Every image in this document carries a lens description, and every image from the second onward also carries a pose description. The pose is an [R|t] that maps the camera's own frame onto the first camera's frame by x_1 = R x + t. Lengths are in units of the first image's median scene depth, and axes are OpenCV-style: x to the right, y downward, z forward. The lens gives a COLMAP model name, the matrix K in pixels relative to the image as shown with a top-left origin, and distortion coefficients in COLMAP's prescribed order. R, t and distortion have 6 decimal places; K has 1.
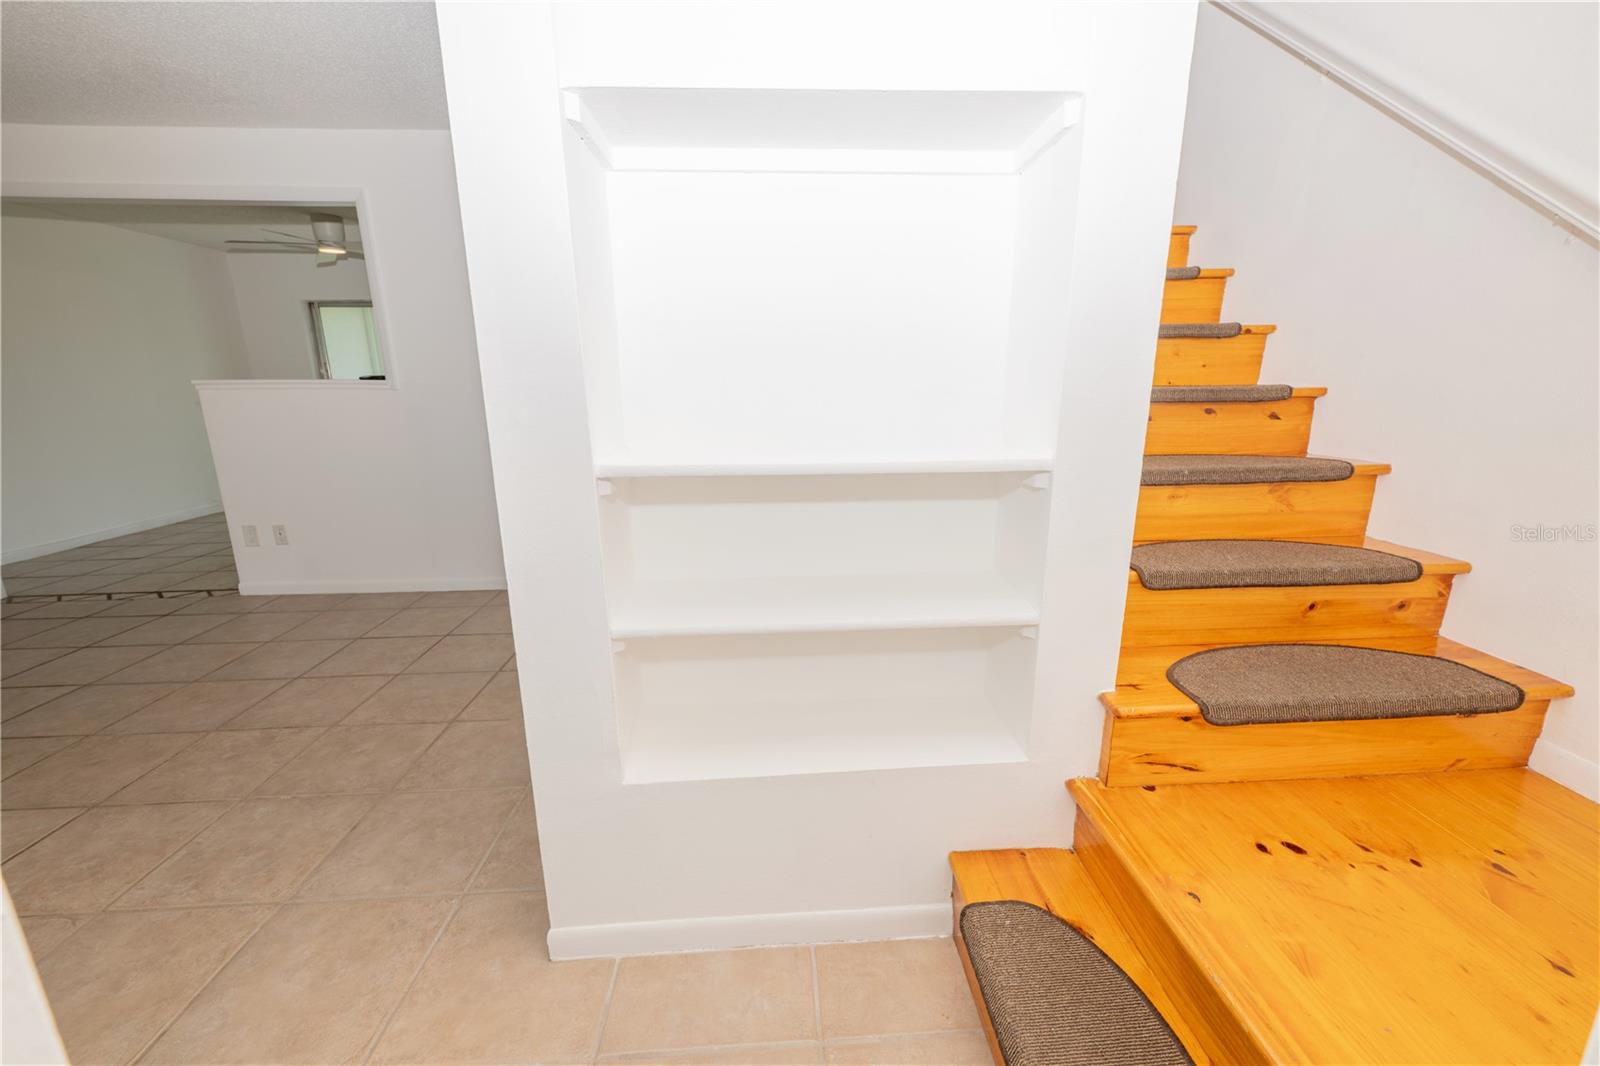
lens RADIAL K [[625.6, 0, 805.2], [0, 625.6, 536.0], [0, 0, 1]] dist [0.000389, 0.000176]
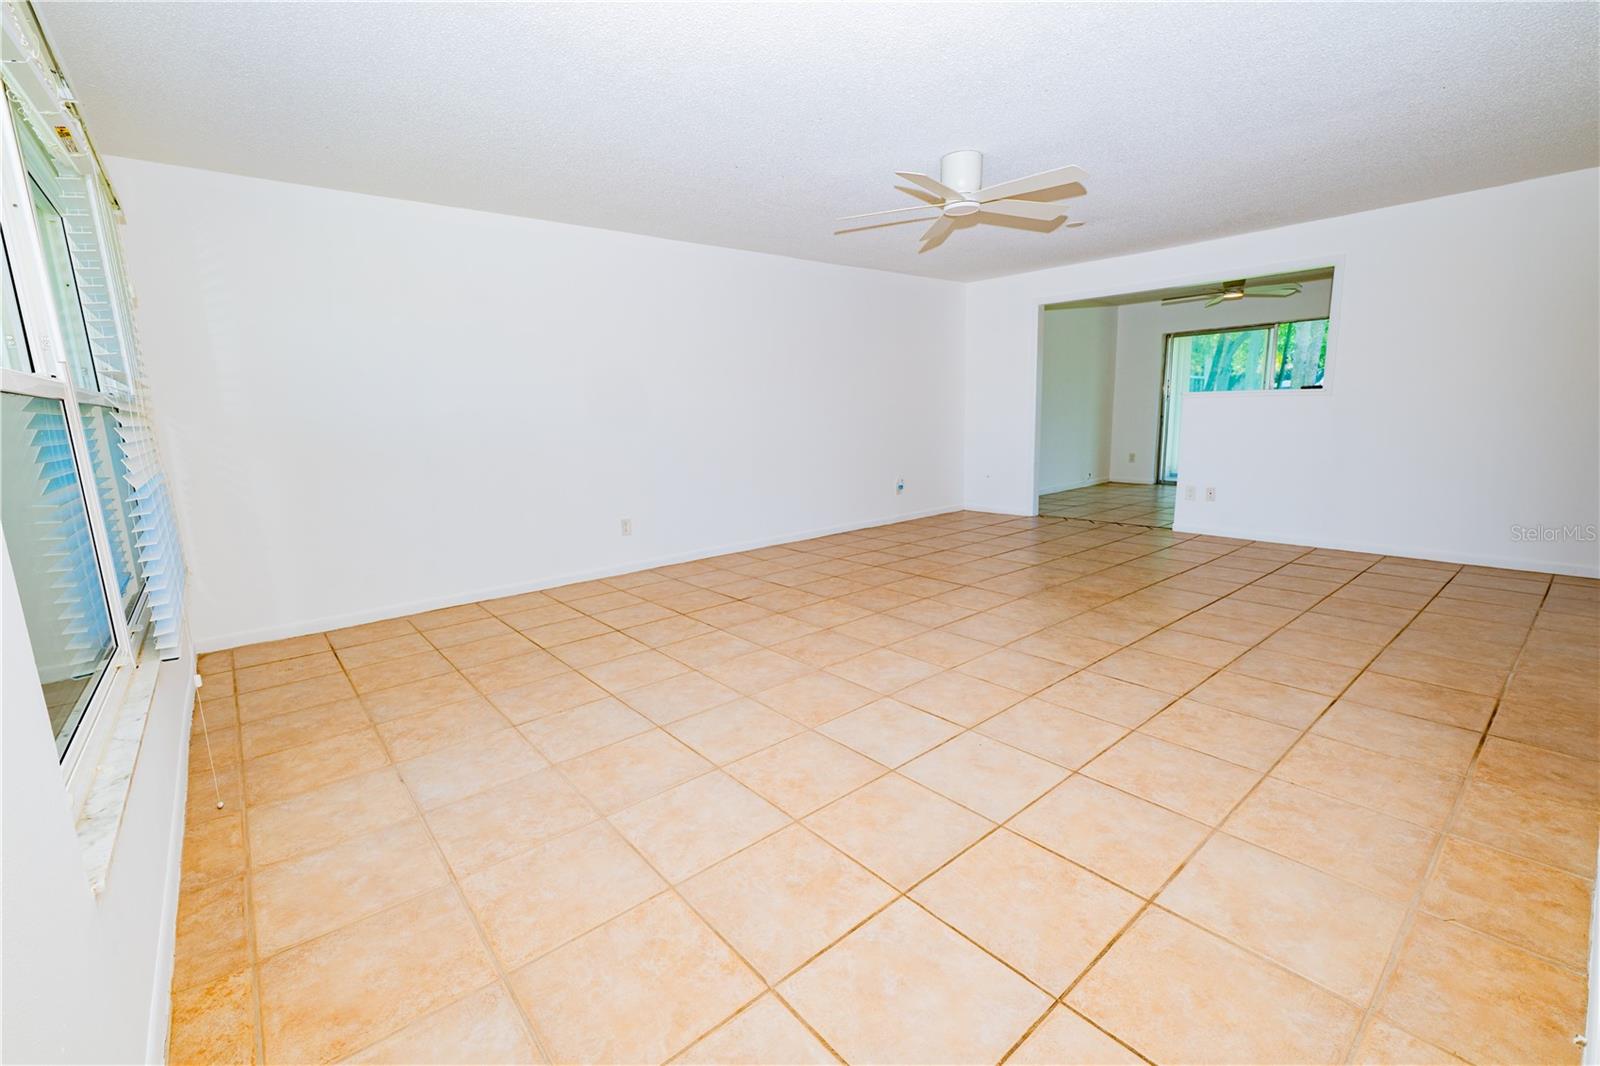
lens RADIAL K [[688.5, 0, 804.0], [0, 688.5, 530.6], [0, 0, 1]] dist [-0.000102, 0.000076]
pose [[0.594226, 0.125359, -0.794468, -0.099306], [-0.163684, 0.985956, 0.033145, 0.183483], [0.787466, 0.110346, 0.606400, -0.733207]]
